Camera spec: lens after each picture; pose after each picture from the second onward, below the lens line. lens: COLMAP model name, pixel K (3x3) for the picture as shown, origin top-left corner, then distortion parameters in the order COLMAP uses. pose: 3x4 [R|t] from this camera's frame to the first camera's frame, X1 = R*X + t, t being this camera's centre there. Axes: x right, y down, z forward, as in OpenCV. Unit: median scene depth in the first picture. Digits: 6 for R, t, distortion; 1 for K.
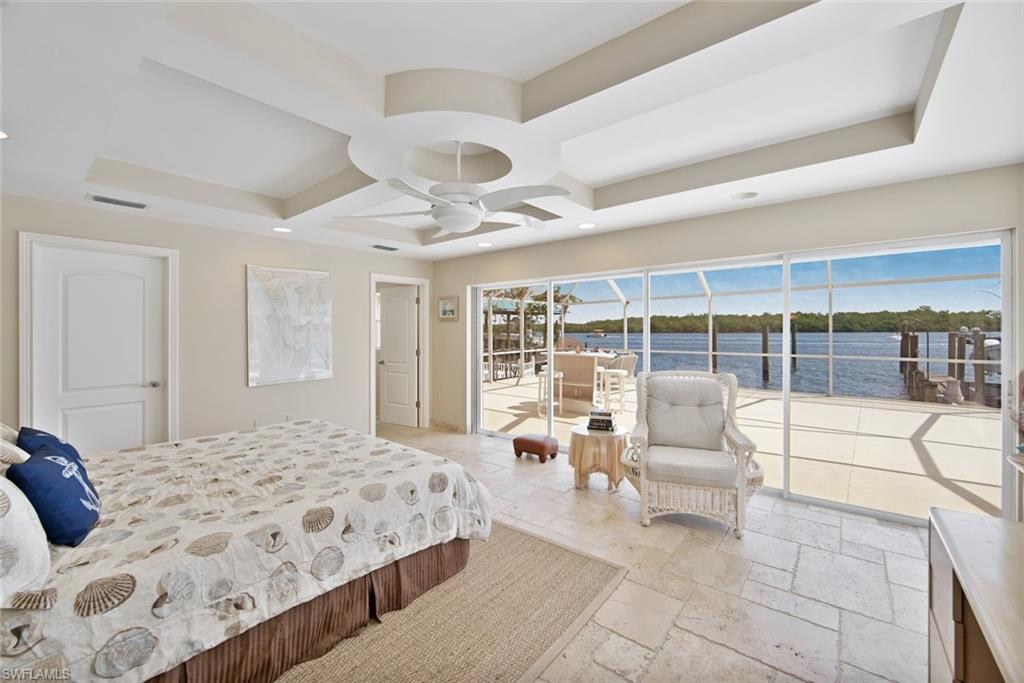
lens RADIAL K [[416.4, 0, 515.9], [0, 416.4, 350.1], [0, 0, 1]] dist [-0.007770, 0.000513]
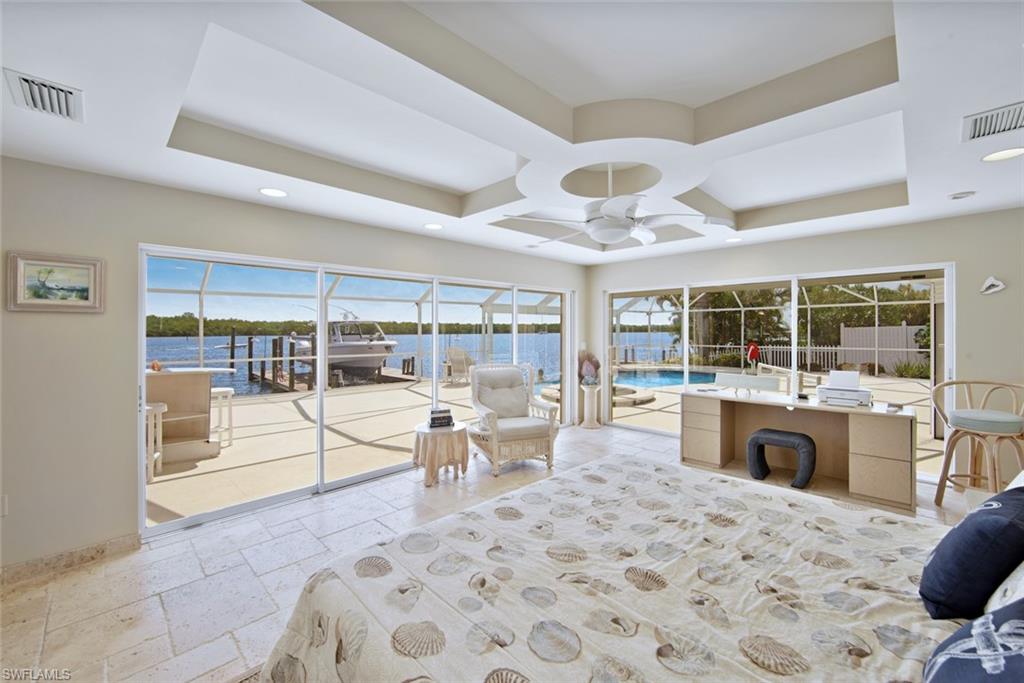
lens RADIAL K [[416.4, 0, 546.1], [0, 416.4, 325.3], [0, 0, 1]] dist [-0.007770, 0.000513]
pose [[0.055094, 0.013749, 0.998386, -1.067924], [0.058740, 0.998129, -0.016987, -0.043391], [-0.996752, 0.059582, 0.054184, 0.961451]]
